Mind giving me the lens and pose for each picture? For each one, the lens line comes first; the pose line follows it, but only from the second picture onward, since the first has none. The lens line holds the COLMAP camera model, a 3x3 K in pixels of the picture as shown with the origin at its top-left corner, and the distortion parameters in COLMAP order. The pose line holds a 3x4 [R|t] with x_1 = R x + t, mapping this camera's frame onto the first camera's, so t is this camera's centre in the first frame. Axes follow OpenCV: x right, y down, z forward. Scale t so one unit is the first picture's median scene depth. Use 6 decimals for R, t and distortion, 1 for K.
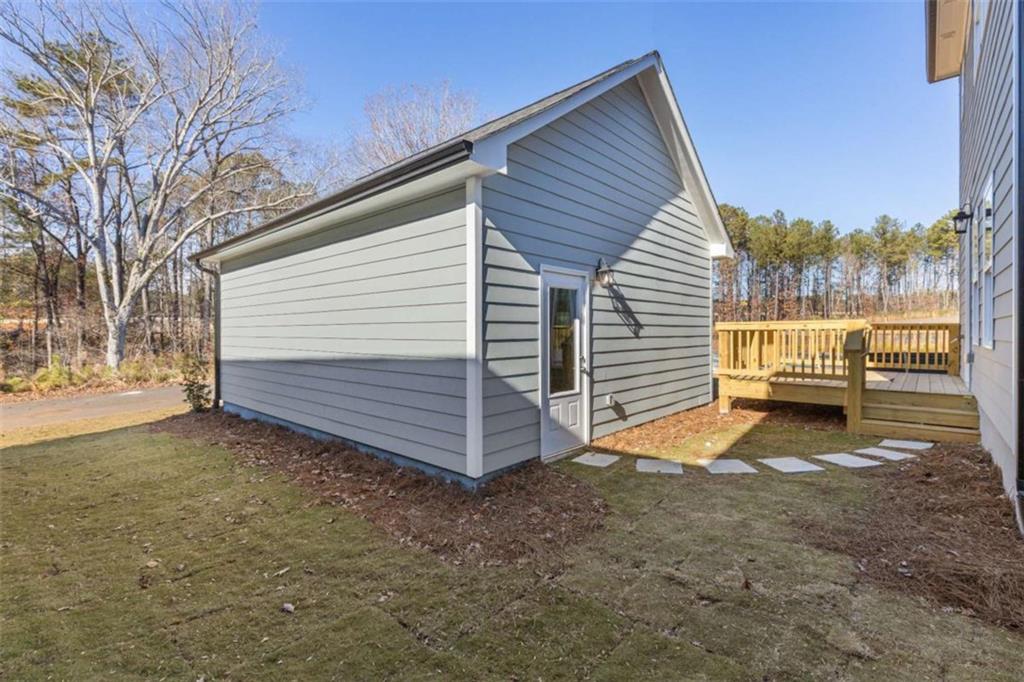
lens RADIAL K [[457.5, 0, 514.8], [0, 457.5, 338.8], [0, 0, 1]] dist [0.008731, -0.003346]
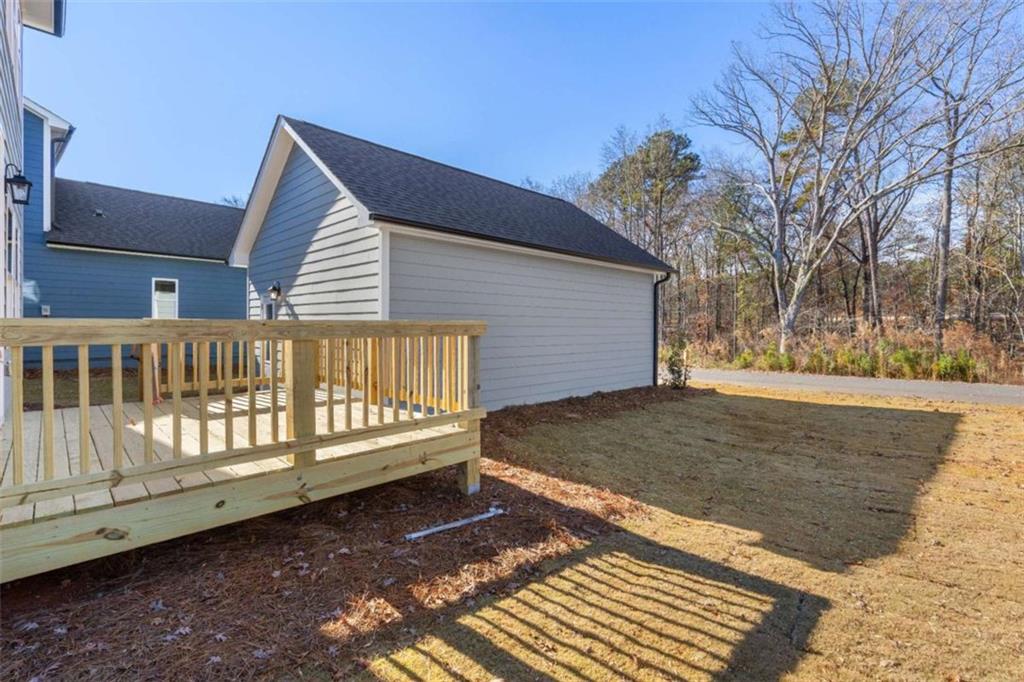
lens RADIAL K [[457.5, 0, 518.6], [0, 457.5, 327.4], [0, 0, 1]] dist [0.008731, -0.003346]
pose [[-0.040950, 0.009581, -0.999115, 1.542451], [-0.022526, 0.999691, 0.010510, -0.051793], [0.998907, 0.022936, -0.040722, 1.699167]]
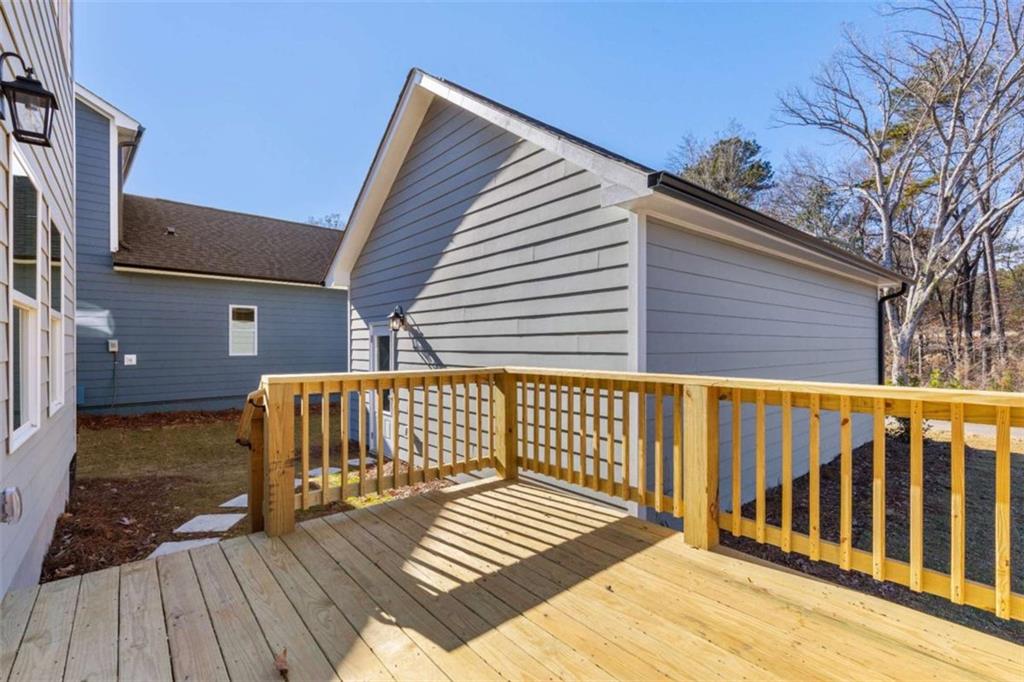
lens RADIAL K [[457.5, 0, 520.4], [0, 457.5, 346.8], [0, 0, 1]] dist [0.008731, -0.003346]
pose [[-0.121394, 0.004390, -0.992595, 1.186448], [-0.010960, 0.999923, 0.005763, -0.075517], [0.992544, 0.011578, -0.121336, 1.319016]]
